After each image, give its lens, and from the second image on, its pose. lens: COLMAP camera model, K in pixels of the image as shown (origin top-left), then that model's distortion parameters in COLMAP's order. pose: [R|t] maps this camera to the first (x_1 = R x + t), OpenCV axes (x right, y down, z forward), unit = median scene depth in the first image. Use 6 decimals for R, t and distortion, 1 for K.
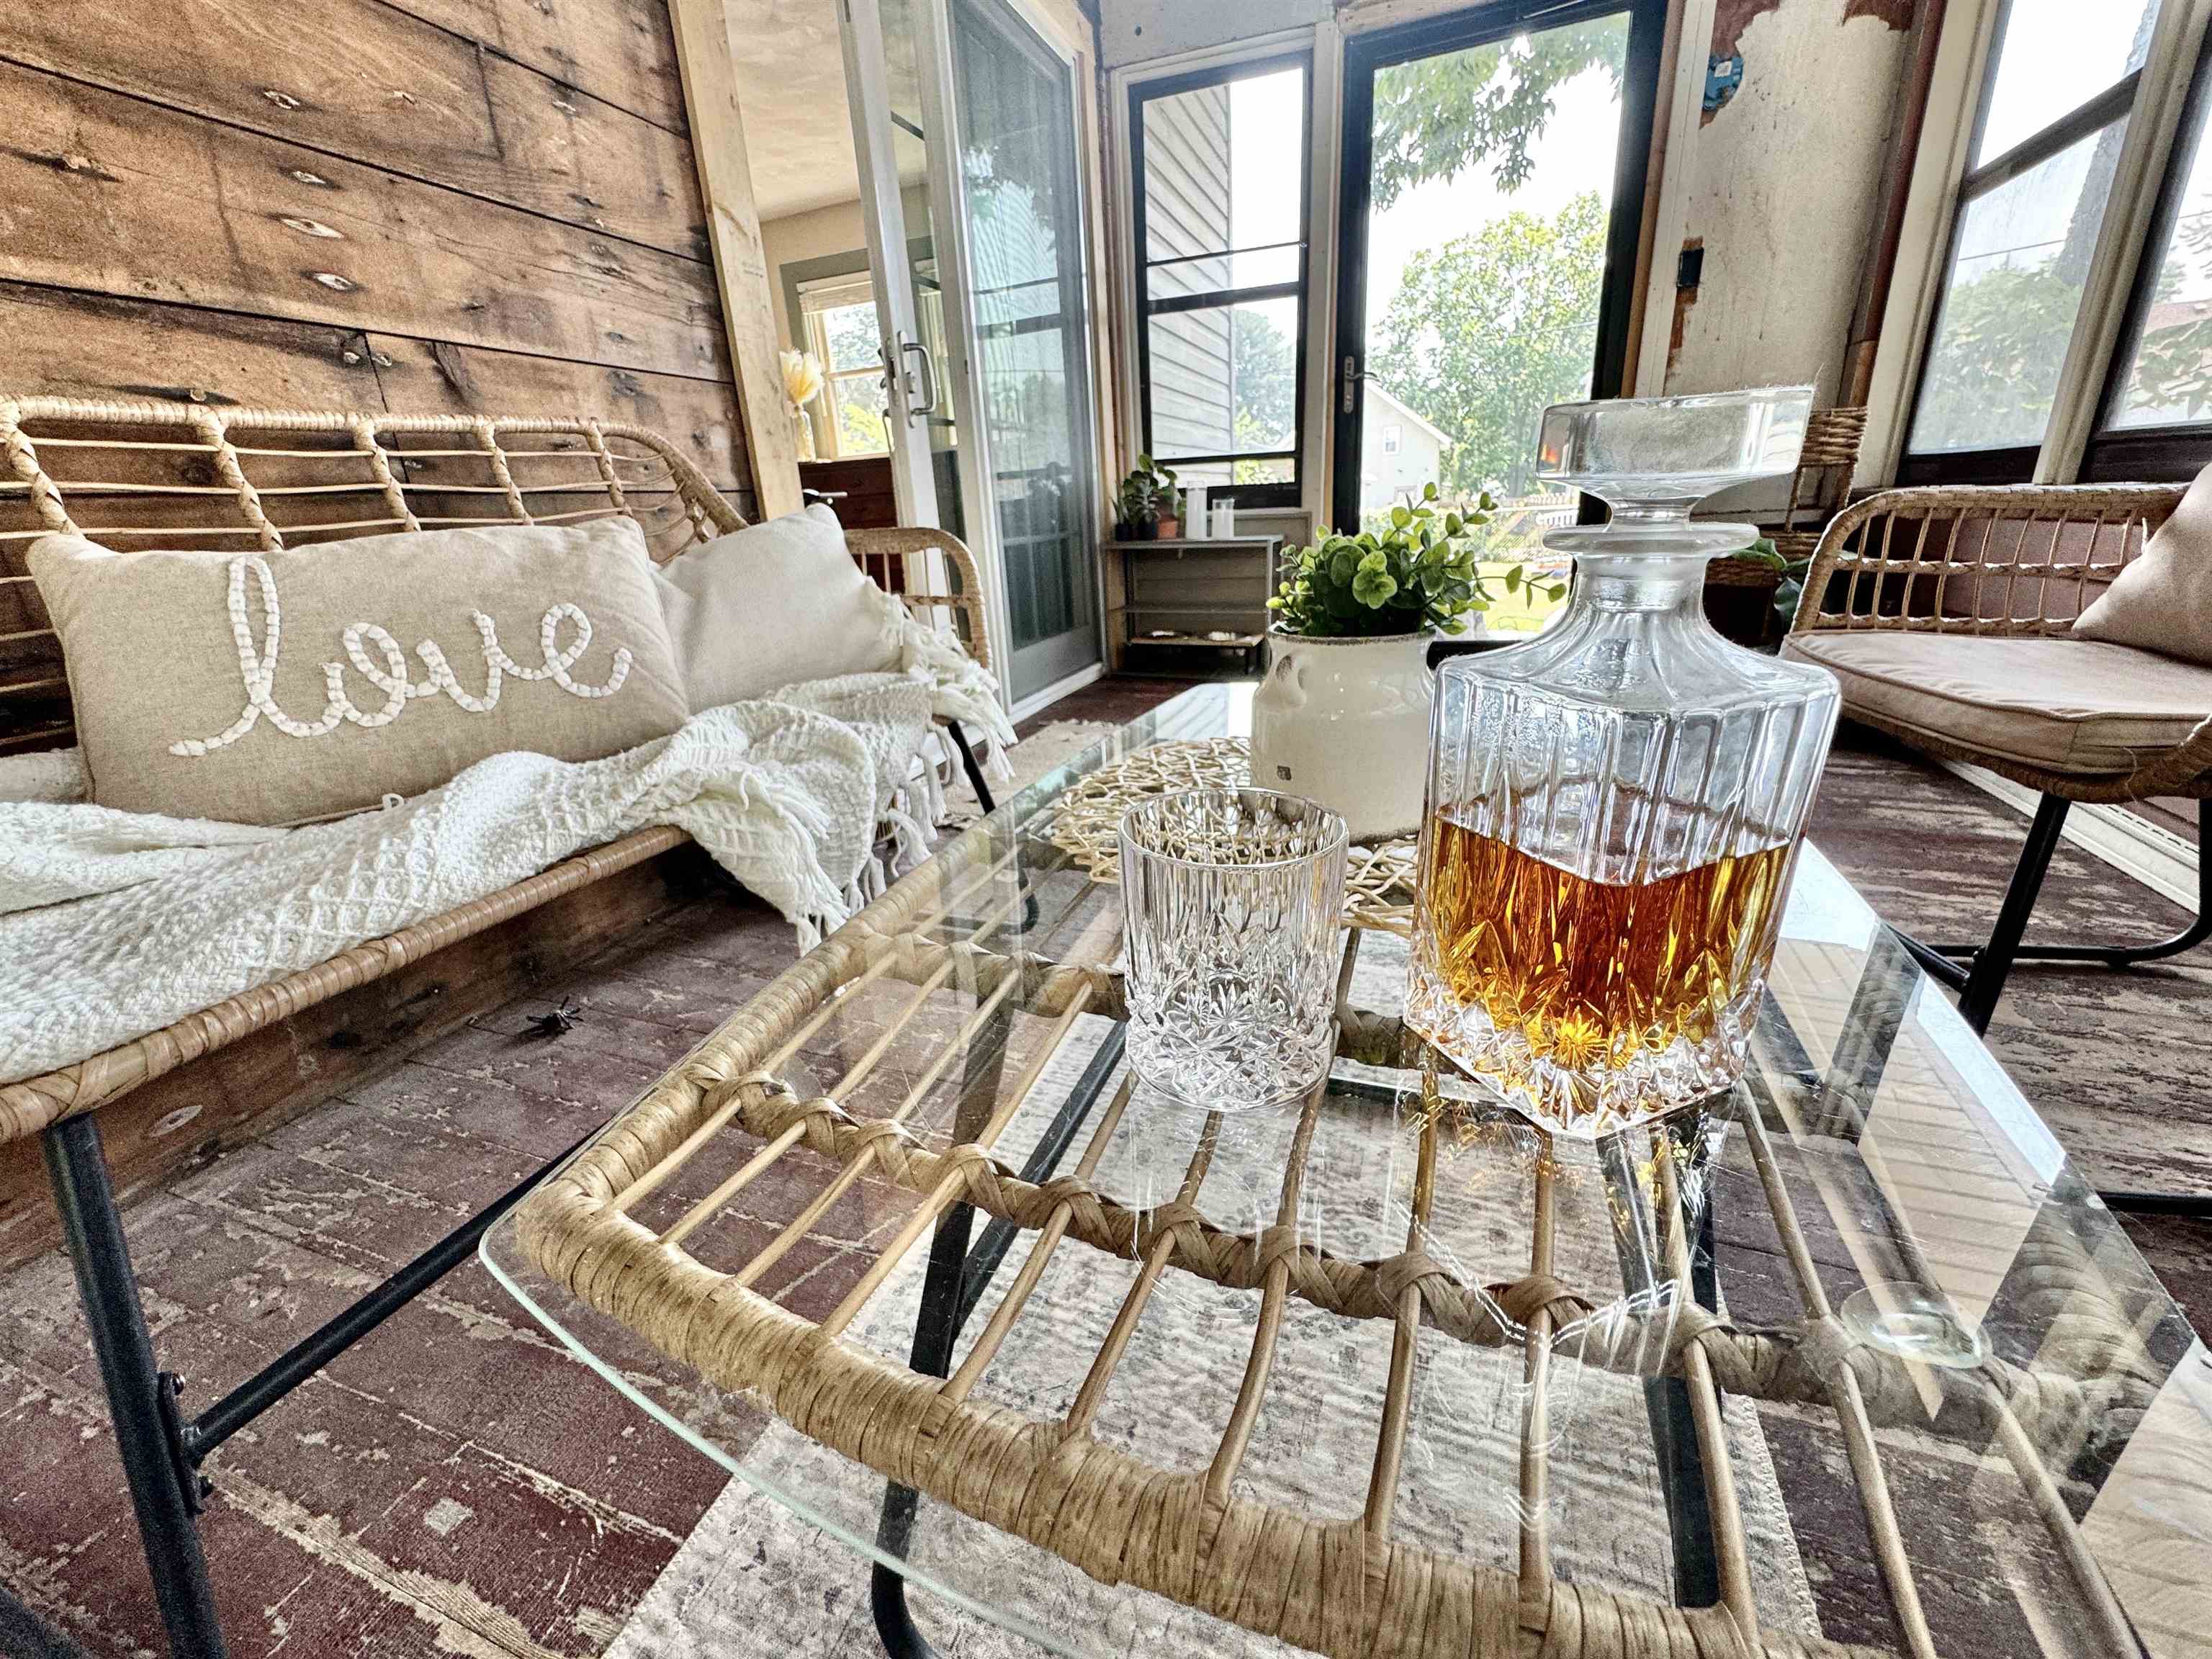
lens RADIAL K [[880.2, 0, 1104.8], [0, 880.2, 831.2], [0, 0, 1]] dist [-0.000047, -0.001114]
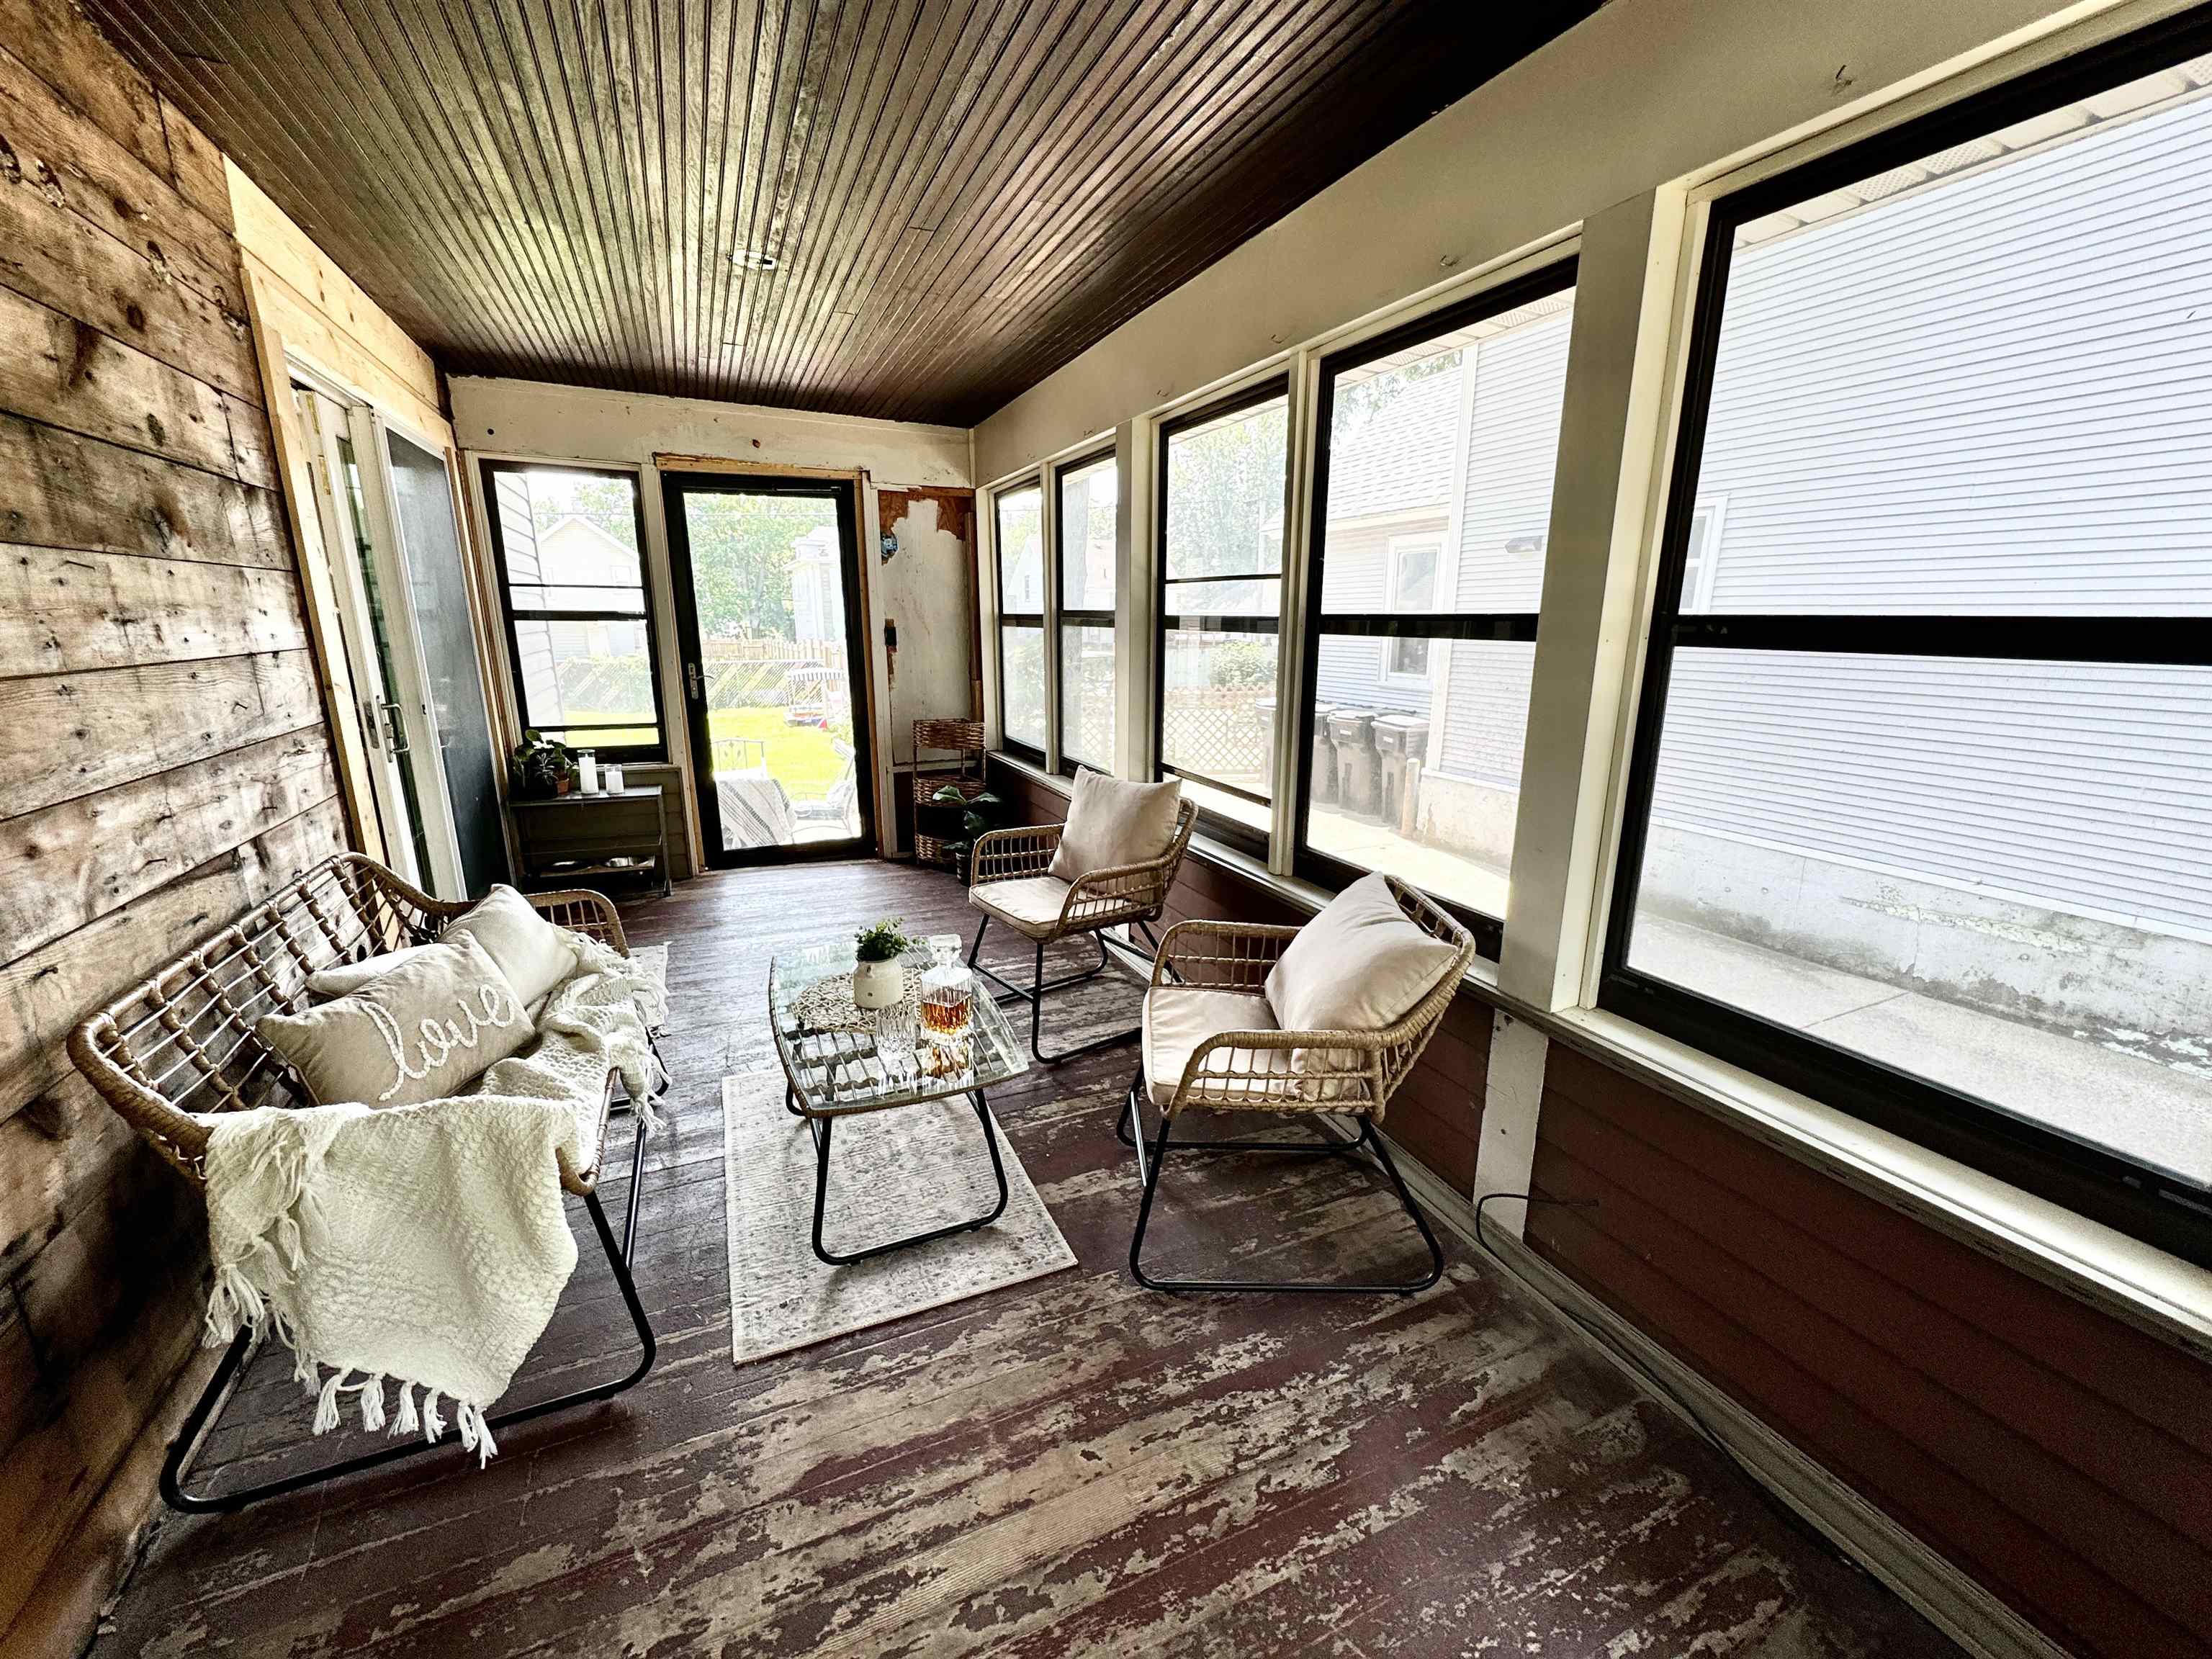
lens RADIAL K [[886.2, 0, 1106.0], [0, 886.2, 829.5], [0, 0, 1]] dist [-0.001805, -0.000038]
pose [[0.704093, -0.109459, 0.701621, -0.723385], [0.202972, 0.977849, -0.051134, -0.154044], [-0.680482, 0.178412, 0.710714, -1.102631]]
